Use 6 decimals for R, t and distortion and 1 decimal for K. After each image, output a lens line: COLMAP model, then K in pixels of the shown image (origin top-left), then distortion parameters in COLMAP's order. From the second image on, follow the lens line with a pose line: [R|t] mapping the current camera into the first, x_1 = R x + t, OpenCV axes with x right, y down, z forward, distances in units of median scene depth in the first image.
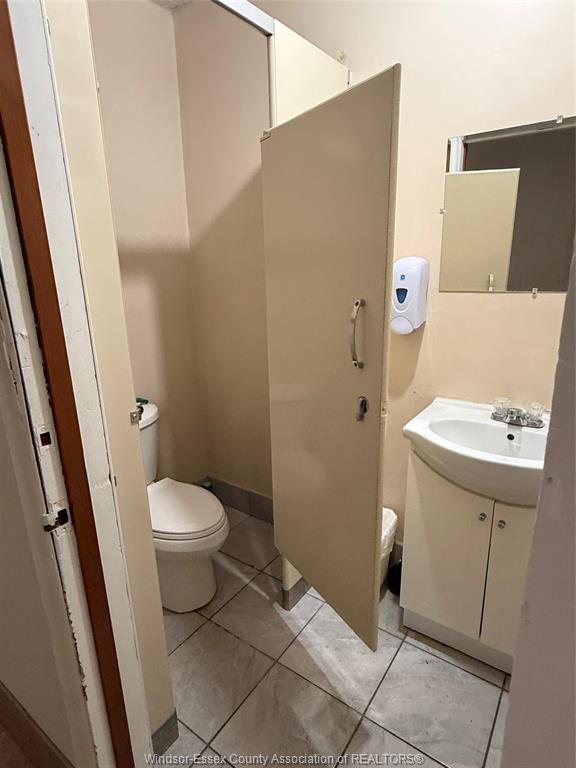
lens RADIAL K [[441.2, 0, 289.0], [0, 441.2, 384.3], [0, 0, 1]] dist [0.000888, 0.002321]
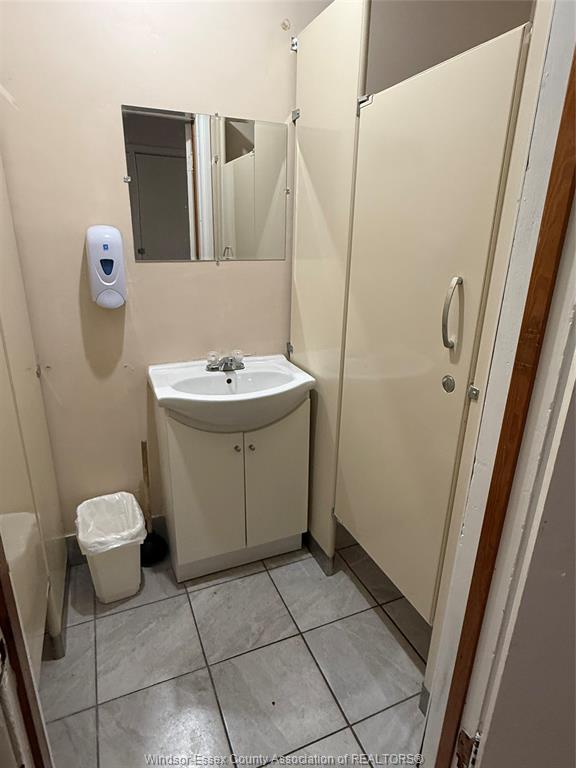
lens RADIAL K [[441.2, 0, 288.4], [0, 441.2, 384.7], [0, 0, 1]] dist [0.000888, 0.002321]
pose [[0.518905, -0.246042, 0.818658, -0.400085], [0.198975, 0.966143, 0.164248, -0.037126], [-0.831352, 0.077664, 0.550292, 0.185937]]
